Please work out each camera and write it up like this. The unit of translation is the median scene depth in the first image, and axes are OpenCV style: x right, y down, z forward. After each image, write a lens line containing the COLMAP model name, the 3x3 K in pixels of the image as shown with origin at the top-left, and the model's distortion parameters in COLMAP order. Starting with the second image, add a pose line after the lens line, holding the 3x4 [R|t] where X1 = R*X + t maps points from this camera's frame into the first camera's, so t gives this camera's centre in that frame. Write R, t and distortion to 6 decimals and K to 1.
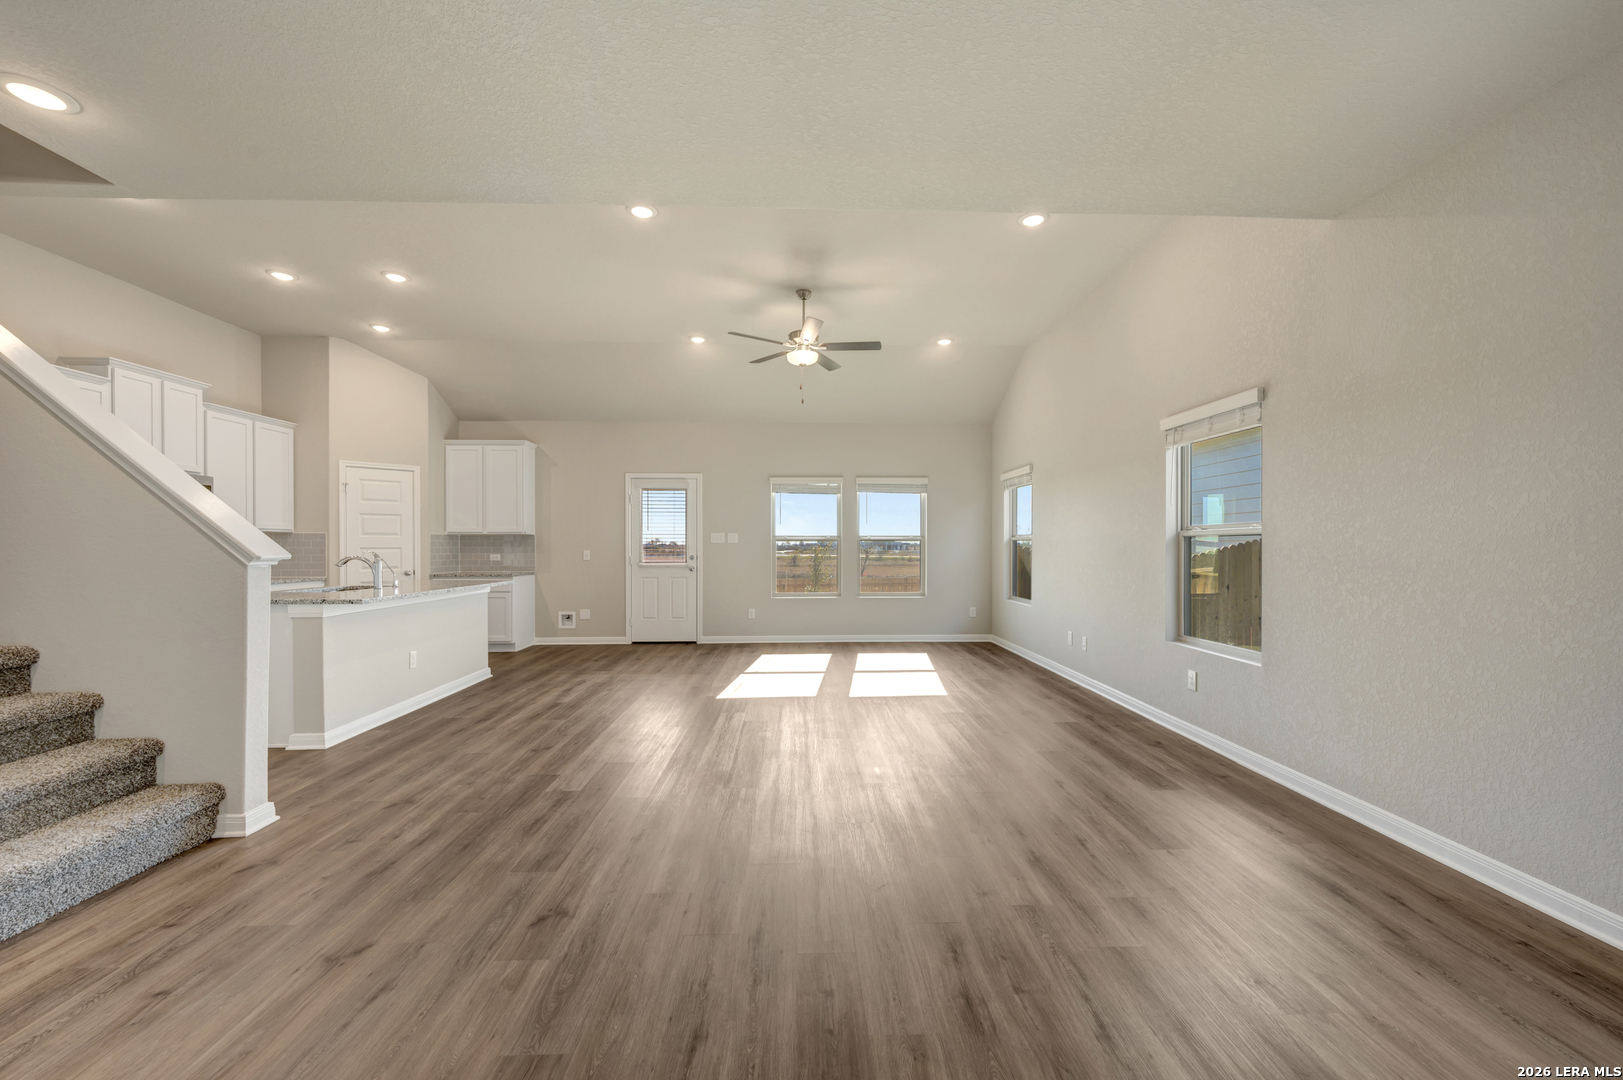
lens RADIAL K [[637.6, 0, 822.0], [0, 637.6, 542.6], [0, 0, 1]] dist [0.001495, 0.000177]
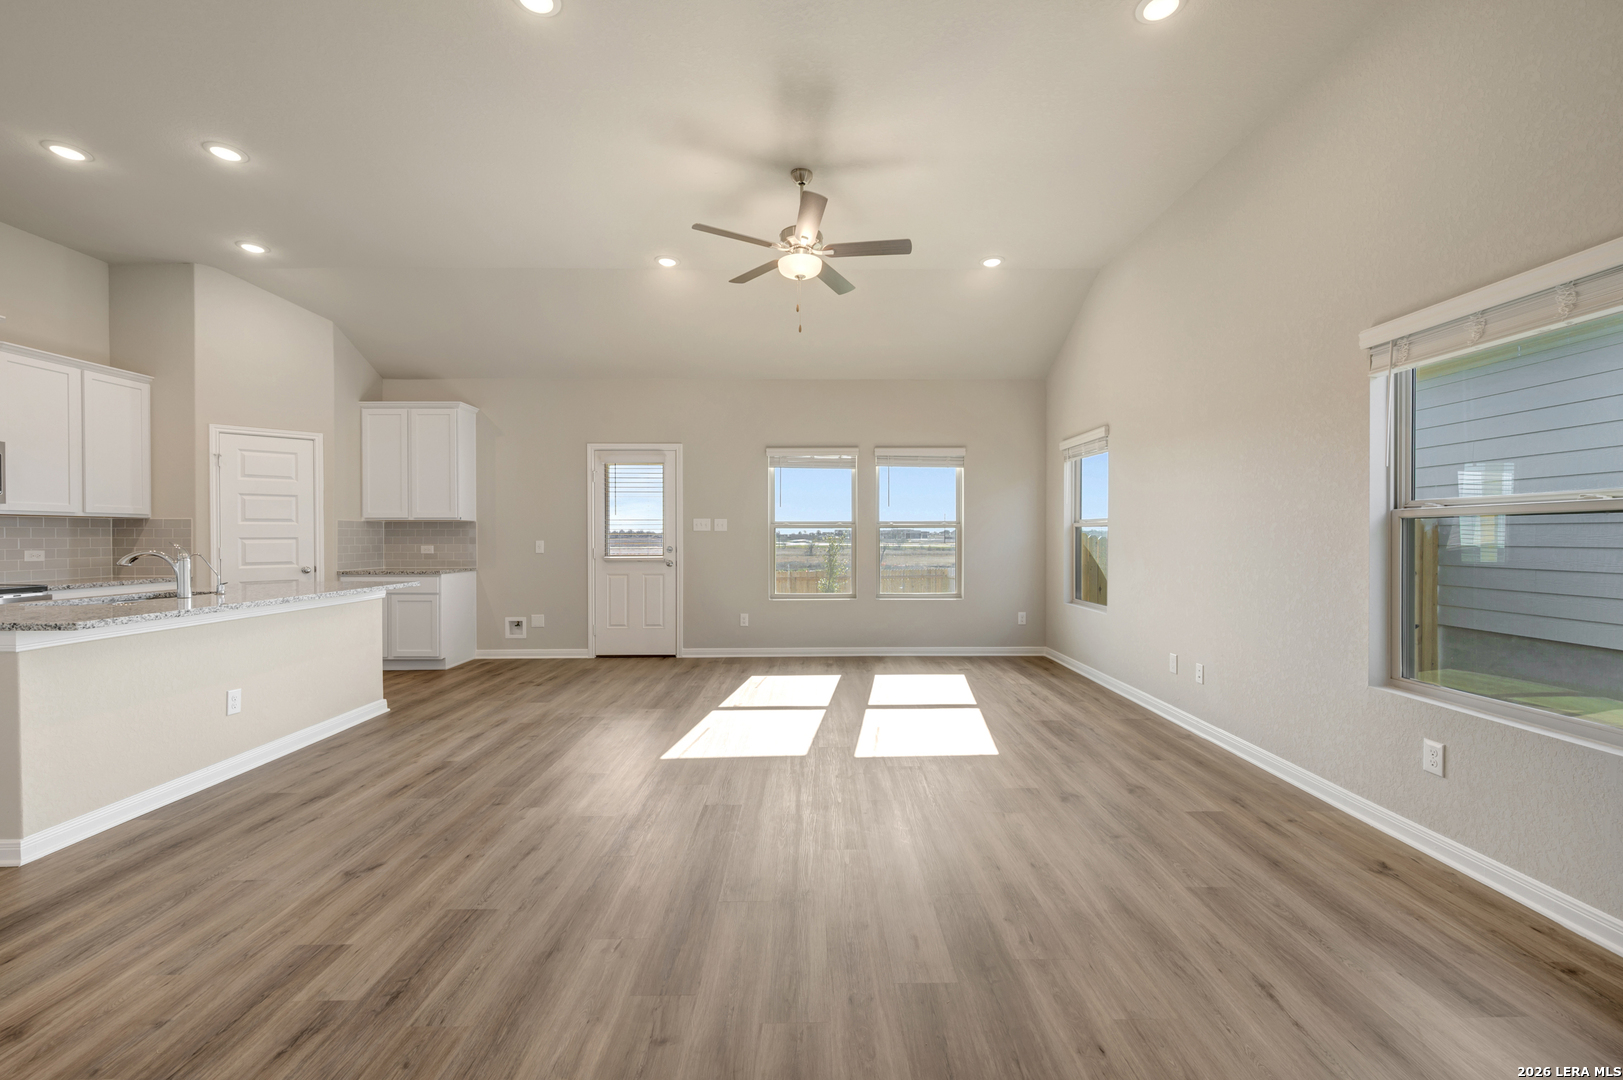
lens RADIAL K [[650.3, 0, 822.7], [0, 650.3, 539.7], [0, 0, 1]] dist [-0.009551, 0.003375]
pose [[0.999680, -0.000182, -0.025280, 0.010737], [0.000528, 0.999906, 0.013710, -0.000357], [0.025275, -0.013719, 0.999586, 0.249214]]
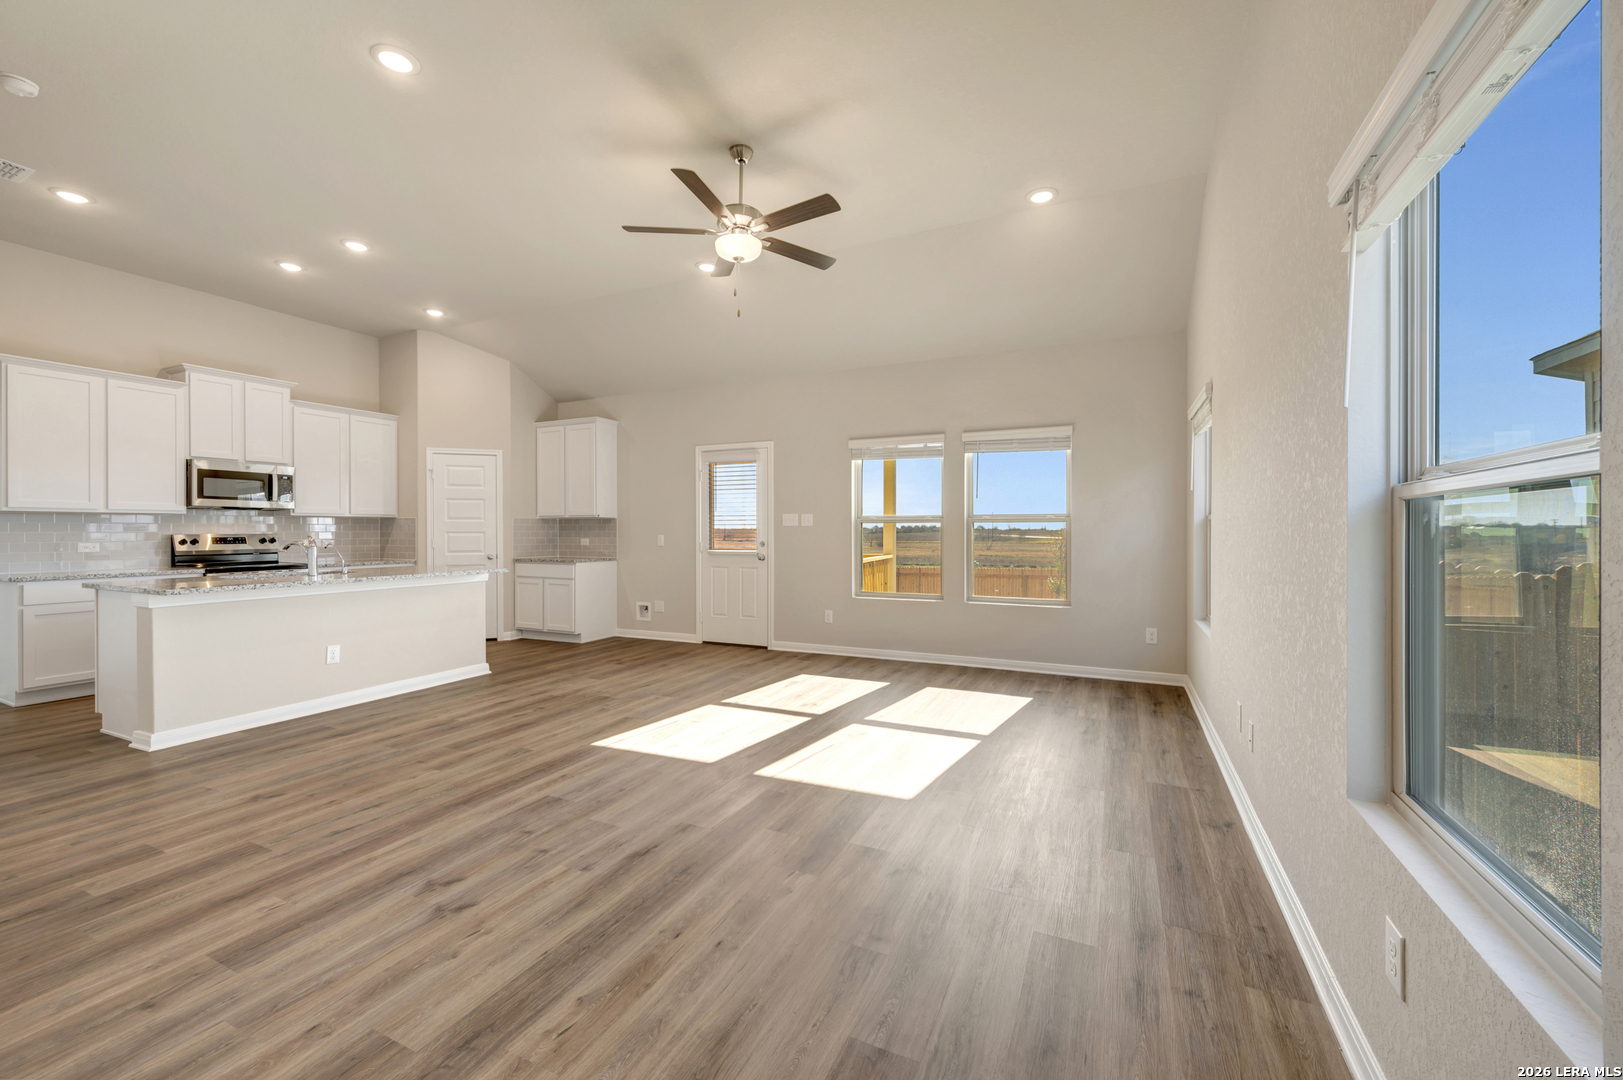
lens RADIAL K [[638.7, 0, 819.5], [0, 638.7, 531.0], [0, 0, 1]] dist [-0.000125, 0.000189]
pose [[0.889257, 0.001398, -0.457406, 0.314666], [0.001949, 0.999975, 0.006845, 0.000942], [0.457404, -0.006979, 0.889232, 0.392681]]
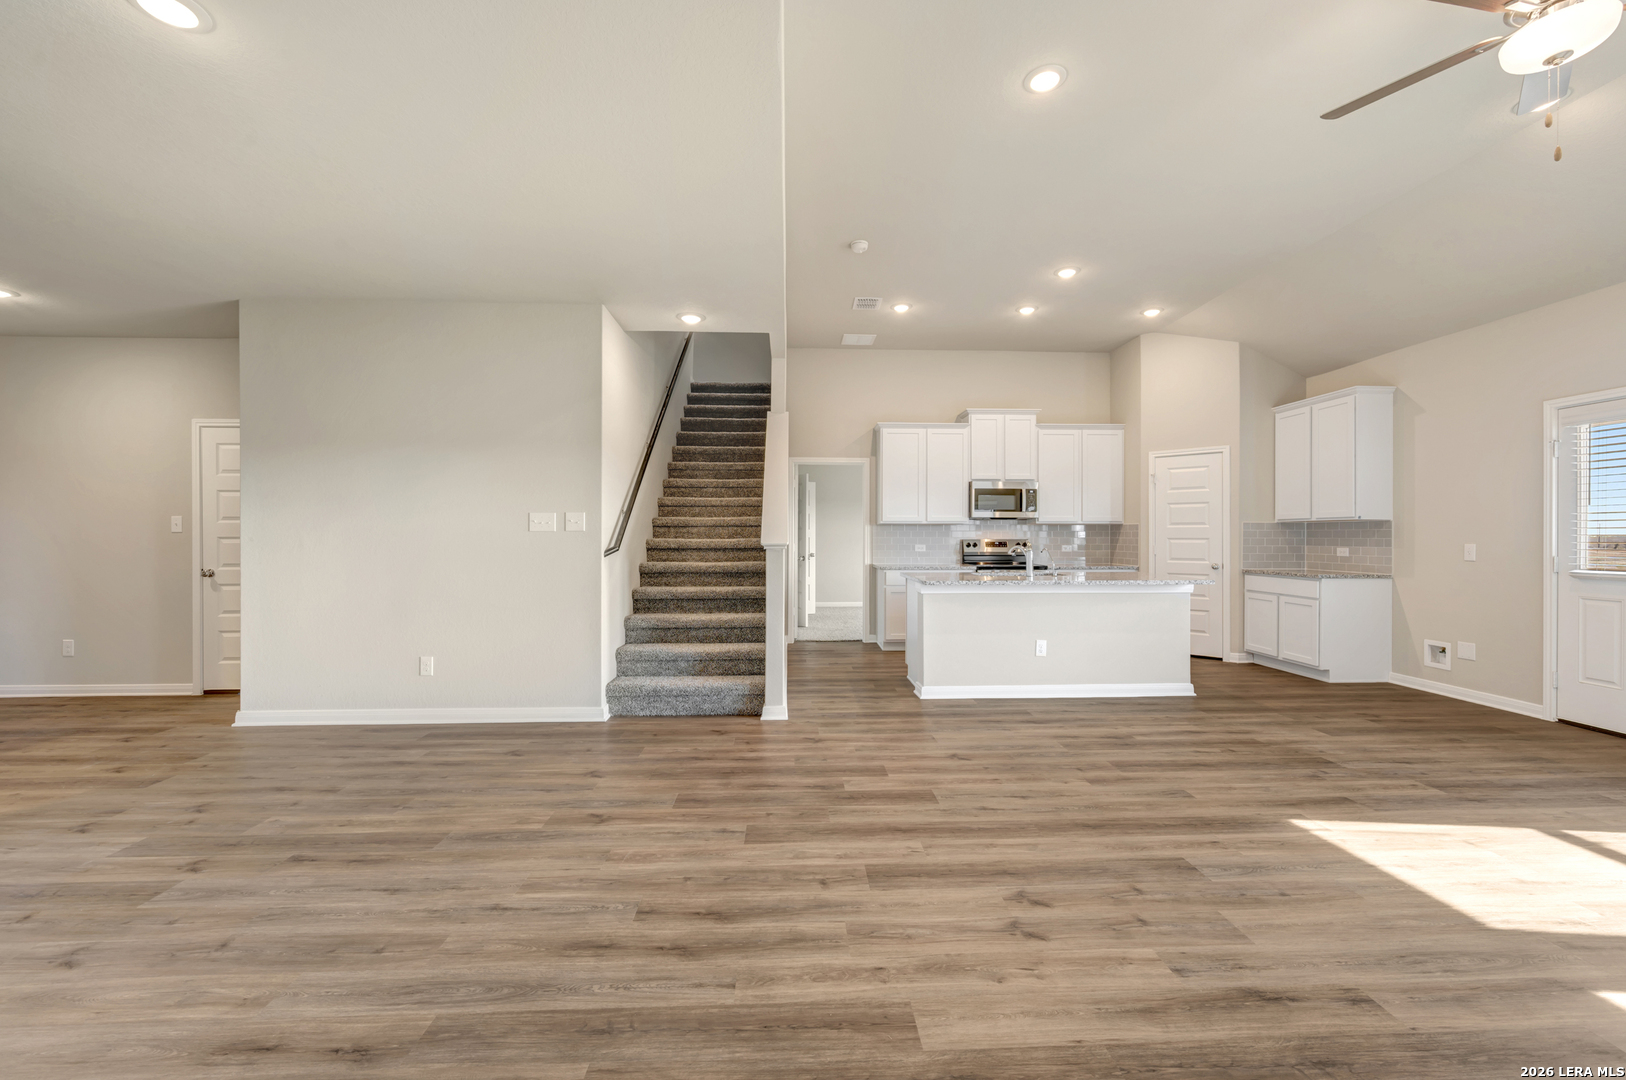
lens RADIAL K [[657.9, 0, 816.9], [0, 657.9, 539.4], [0, 0, 1]] dist [-0.000945, 0.000024]
pose [[0.005677, 0.007117, -0.999959, 0.320829], [0.004619, 0.999964, 0.007144, 0.000194], [0.999973, -0.004660, 0.005644, 0.495989]]
